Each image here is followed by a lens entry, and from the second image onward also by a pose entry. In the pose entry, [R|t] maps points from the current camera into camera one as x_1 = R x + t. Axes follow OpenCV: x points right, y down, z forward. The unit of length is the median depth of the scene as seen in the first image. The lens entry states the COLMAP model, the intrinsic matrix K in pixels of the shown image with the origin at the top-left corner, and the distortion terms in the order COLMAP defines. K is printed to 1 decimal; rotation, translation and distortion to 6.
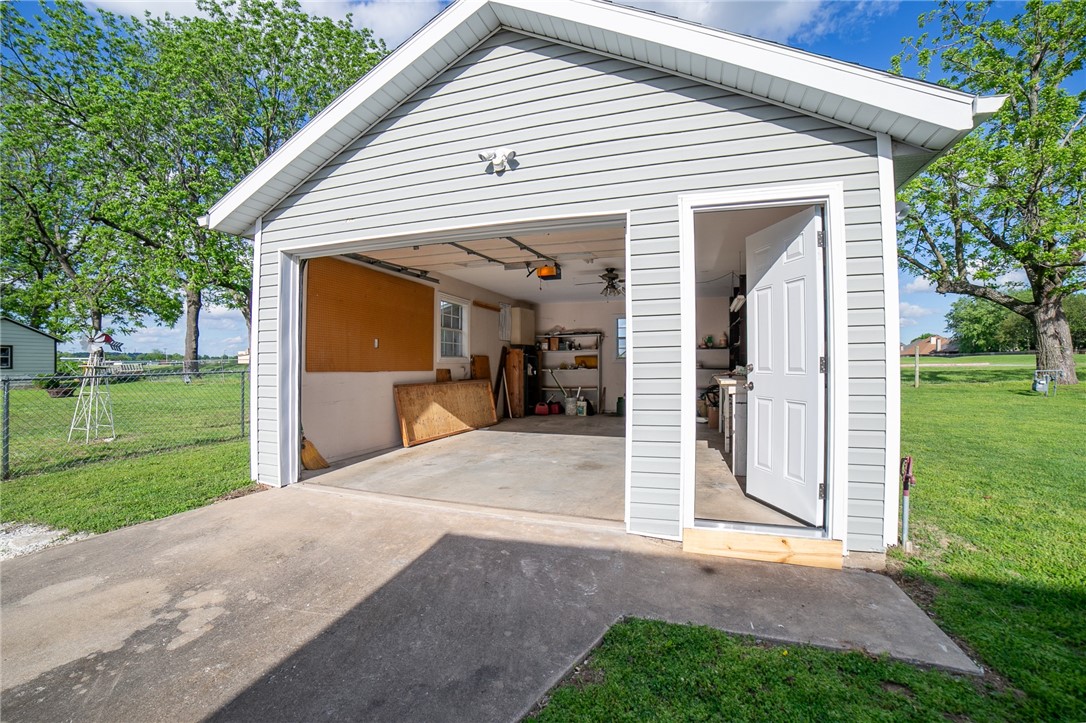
lens RADIAL K [[472.8, 0, 529.8], [0, 472.8, 357.9], [0, 0, 1]] dist [-0.103599, 0.032491]
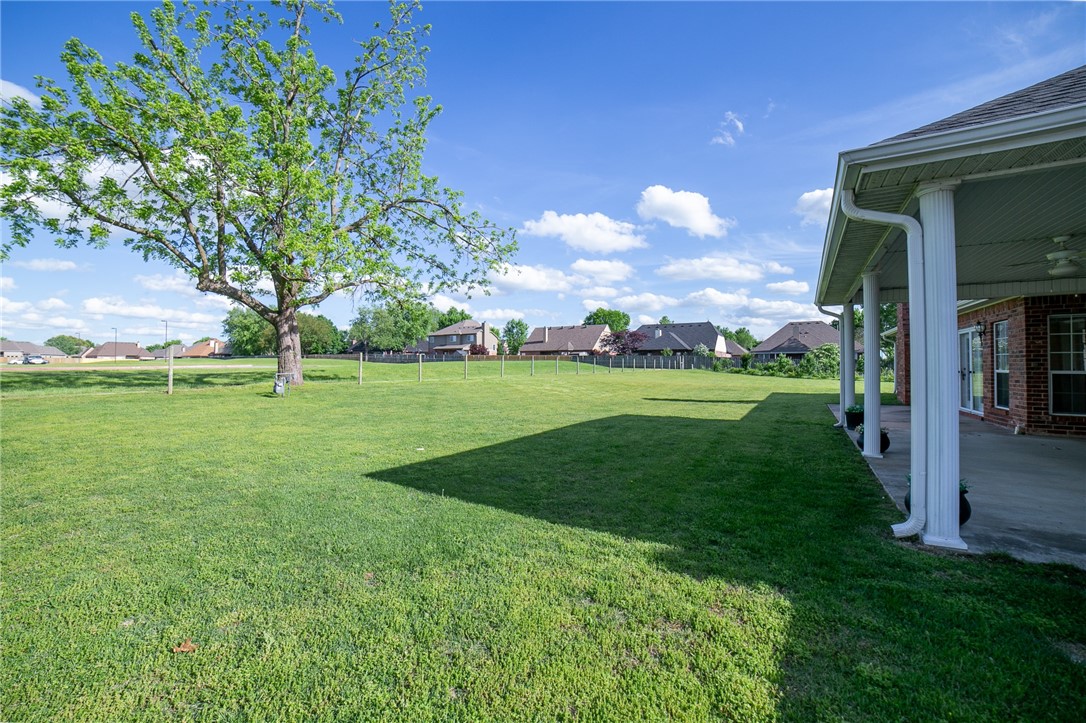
lens RADIAL K [[466.2, 0, 532.5], [0, 466.2, 359.7], [0, 0, 1]] dist [-0.121045, 0.049019]
pose [[0.204896, 0.015403, 0.978662, 0.179595], [-0.017043, 0.999781, -0.012167, -0.002379], [-0.978635, -0.014186, 0.205114, 0.134433]]
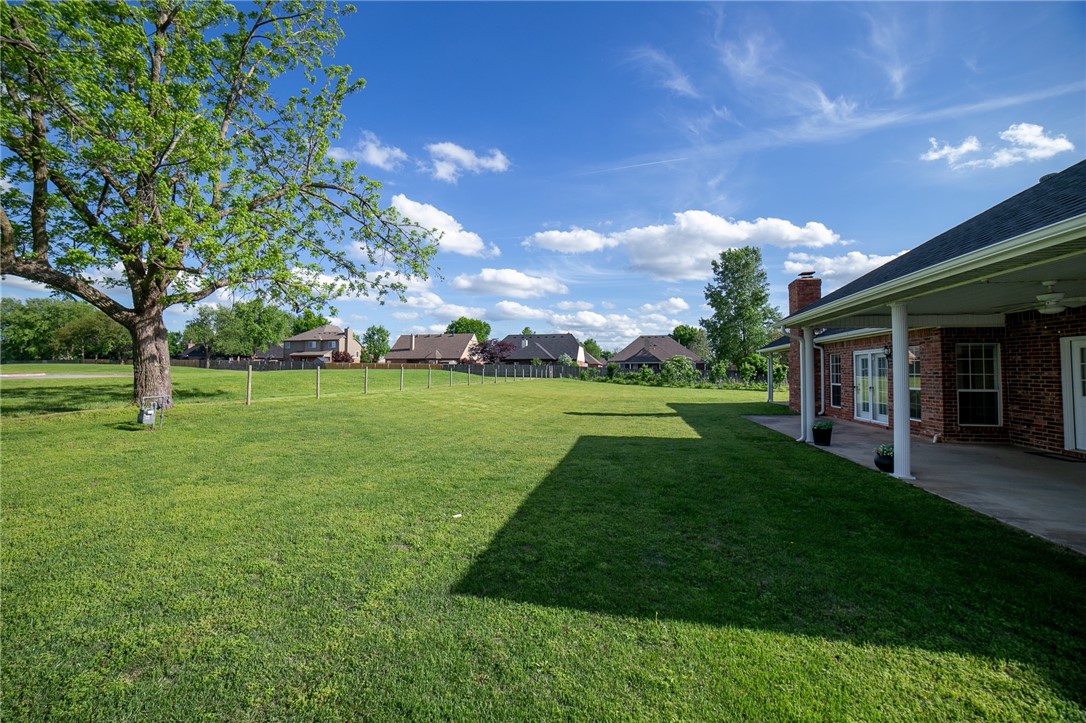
lens RADIAL K [[447.9, 0, 538.0], [0, 447.9, 358.6], [0, 0, 1]] dist [-0.101169, 0.034236]
pose [[-0.117470, 0.034506, 0.992477, 0.292509], [-0.017332, 0.999173, -0.036790, -0.019695], [-0.992925, -0.021523, -0.116775, 0.335479]]
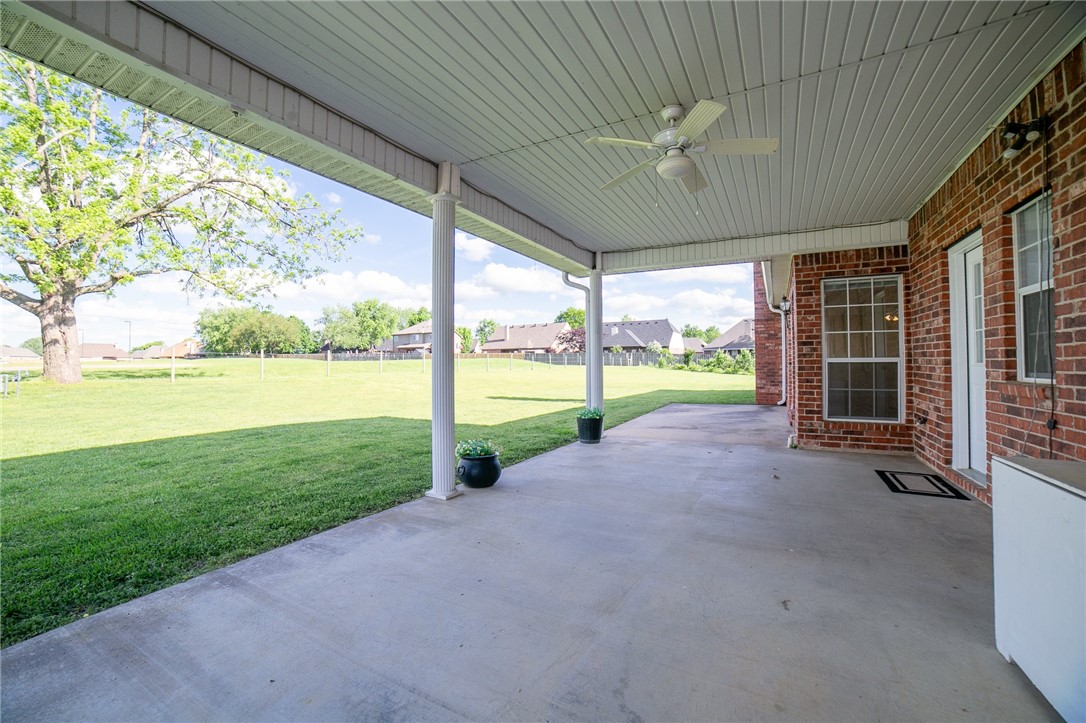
lens RADIAL K [[452.9, 0, 524.5], [0, 452.9, 358.4], [0, 0, 1]] dist [-0.125426, 0.048634]
pose [[0.184135, 0.014419, 0.982795, 0.436481], [-0.010518, 0.999864, -0.012699, 0.001796], [-0.982845, -0.007999, 0.184262, -0.223119]]
